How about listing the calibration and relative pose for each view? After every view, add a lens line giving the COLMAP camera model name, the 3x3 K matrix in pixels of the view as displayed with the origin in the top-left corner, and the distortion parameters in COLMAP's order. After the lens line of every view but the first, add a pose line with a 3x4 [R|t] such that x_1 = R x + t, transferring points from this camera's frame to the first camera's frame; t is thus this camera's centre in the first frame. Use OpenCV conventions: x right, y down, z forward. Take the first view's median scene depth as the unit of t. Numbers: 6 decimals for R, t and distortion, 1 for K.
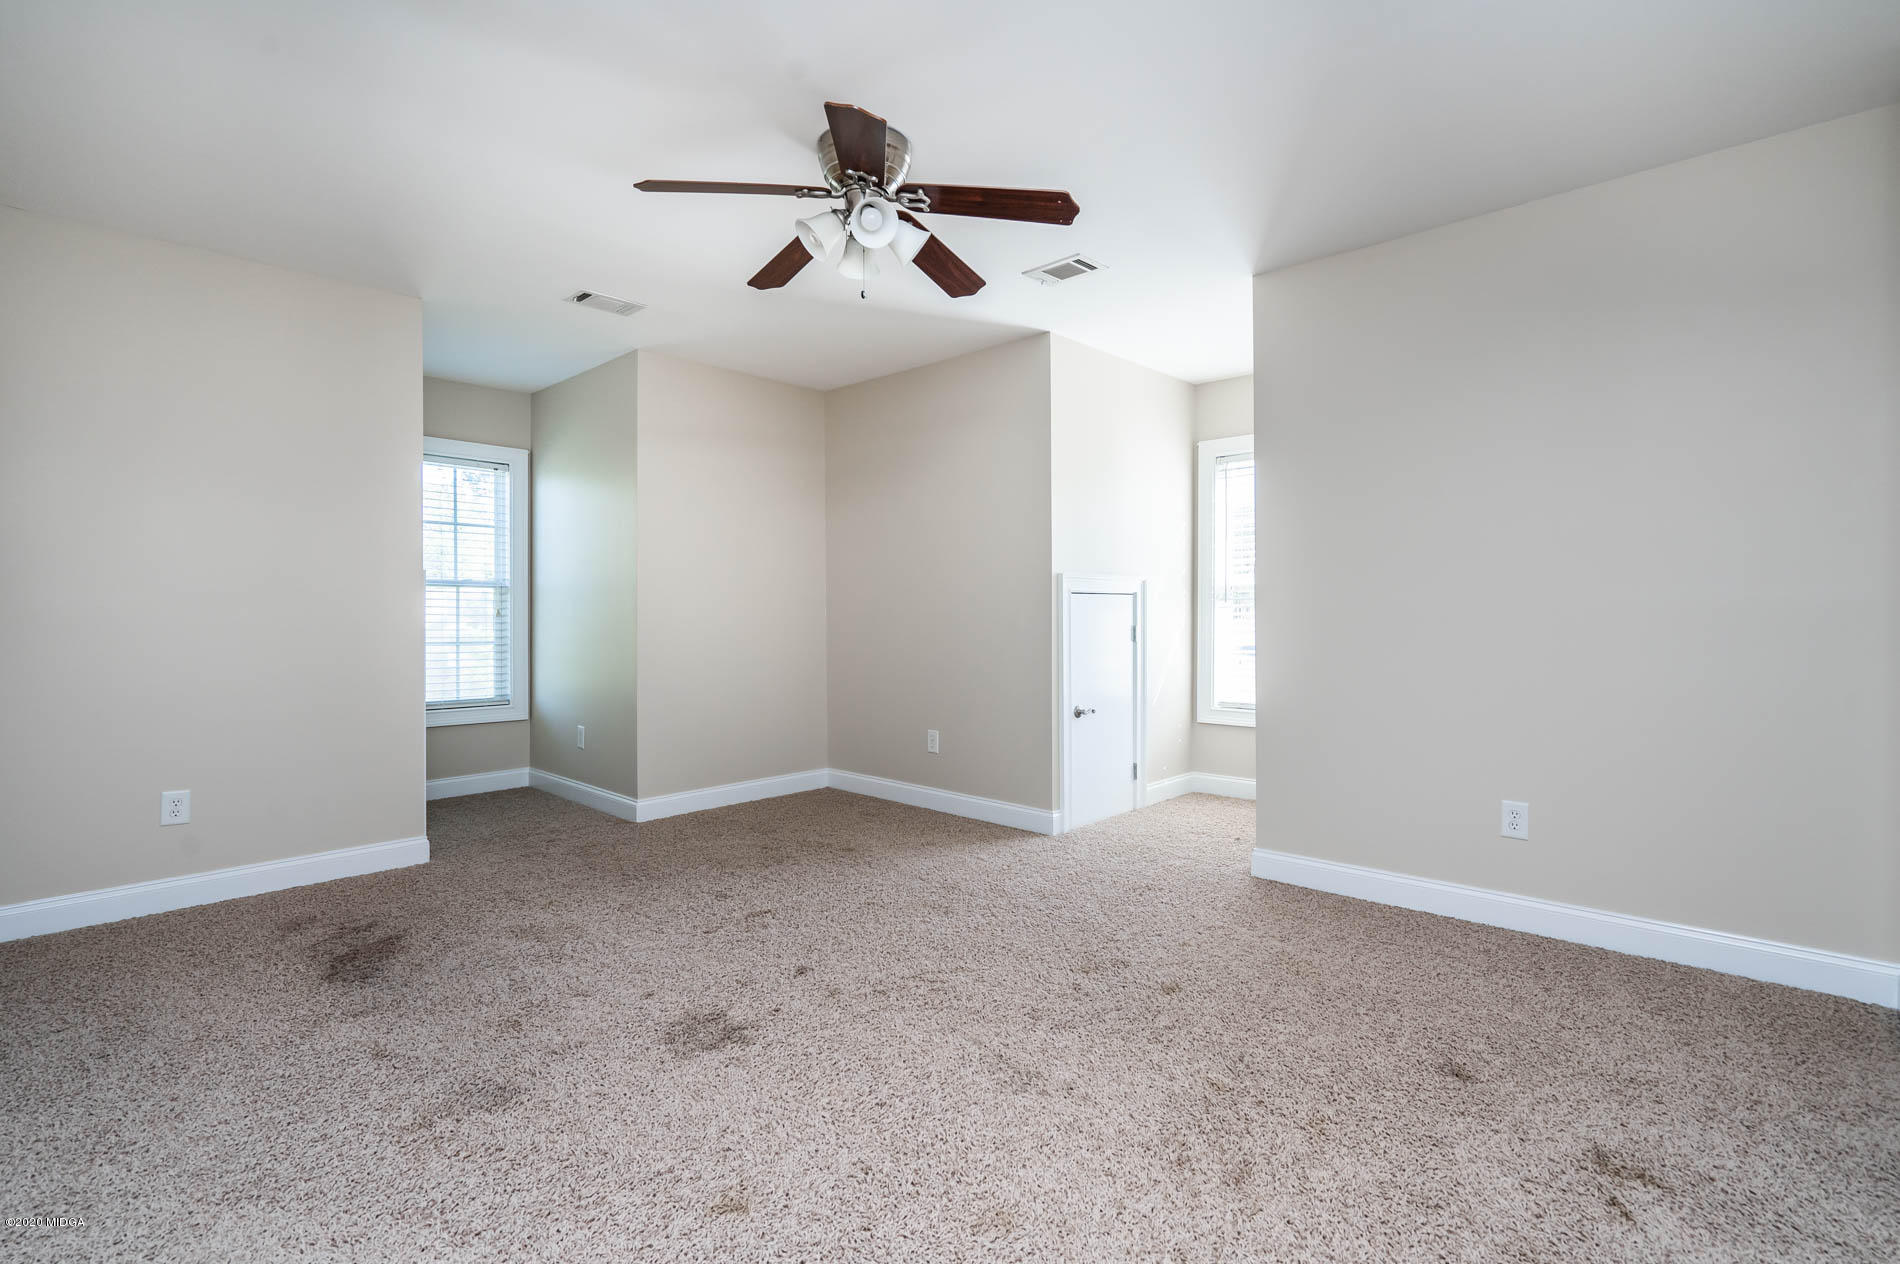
lens RADIAL K [[868.1, 0, 958.4], [0, 868.1, 630.1], [0, 0, 1]] dist [0.001860, 0.000034]
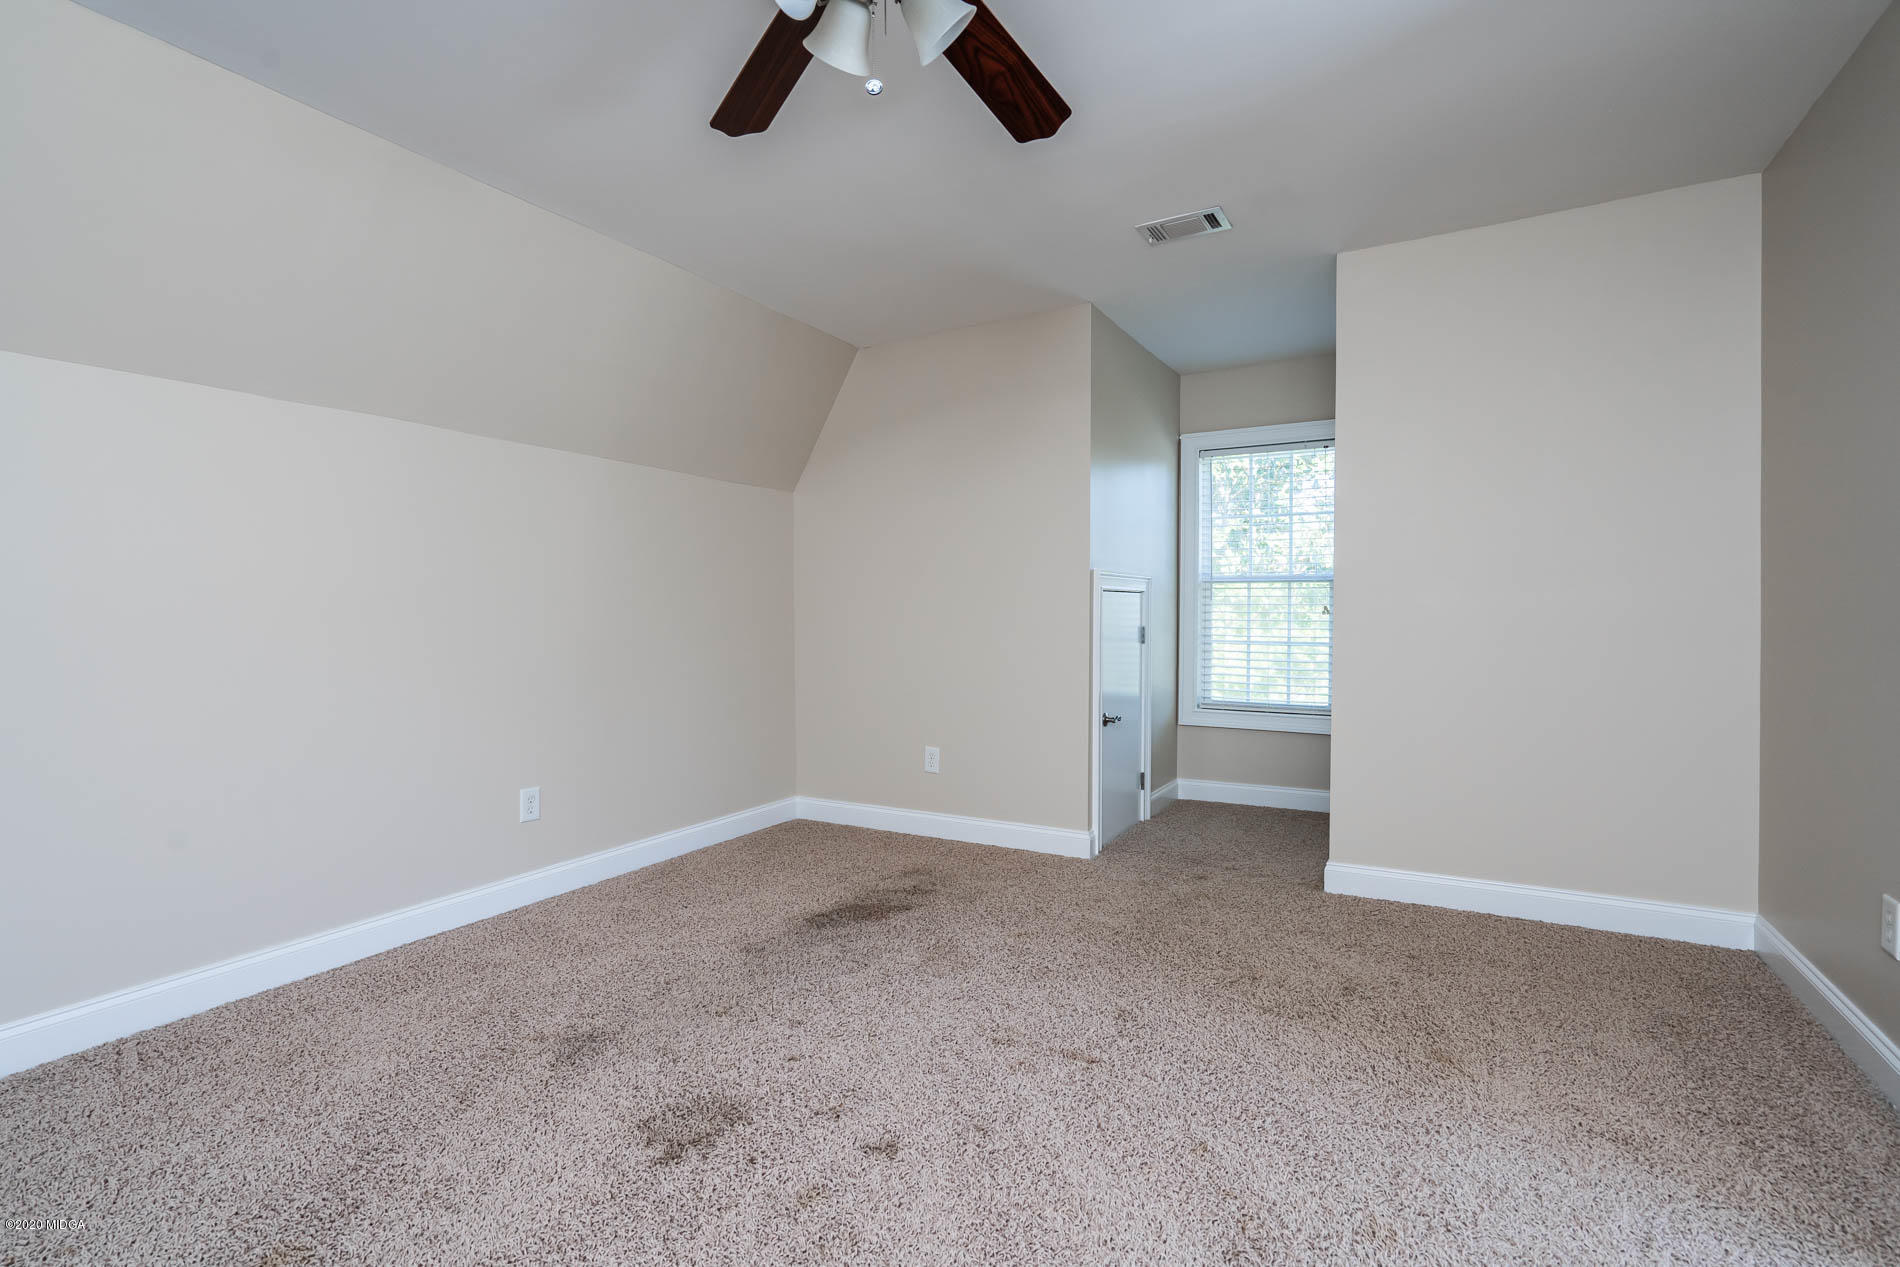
lens RADIAL K [[868.1, 0, 956.1], [0, 868.1, 618.4], [0, 0, 1]] dist [0.001860, 0.000034]
pose [[0.234824, 0.003175, -0.972033, 0.335439], [-0.010792, 0.999942, 0.000659, -0.011257], [0.971978, 0.010335, 0.234845, 0.616895]]
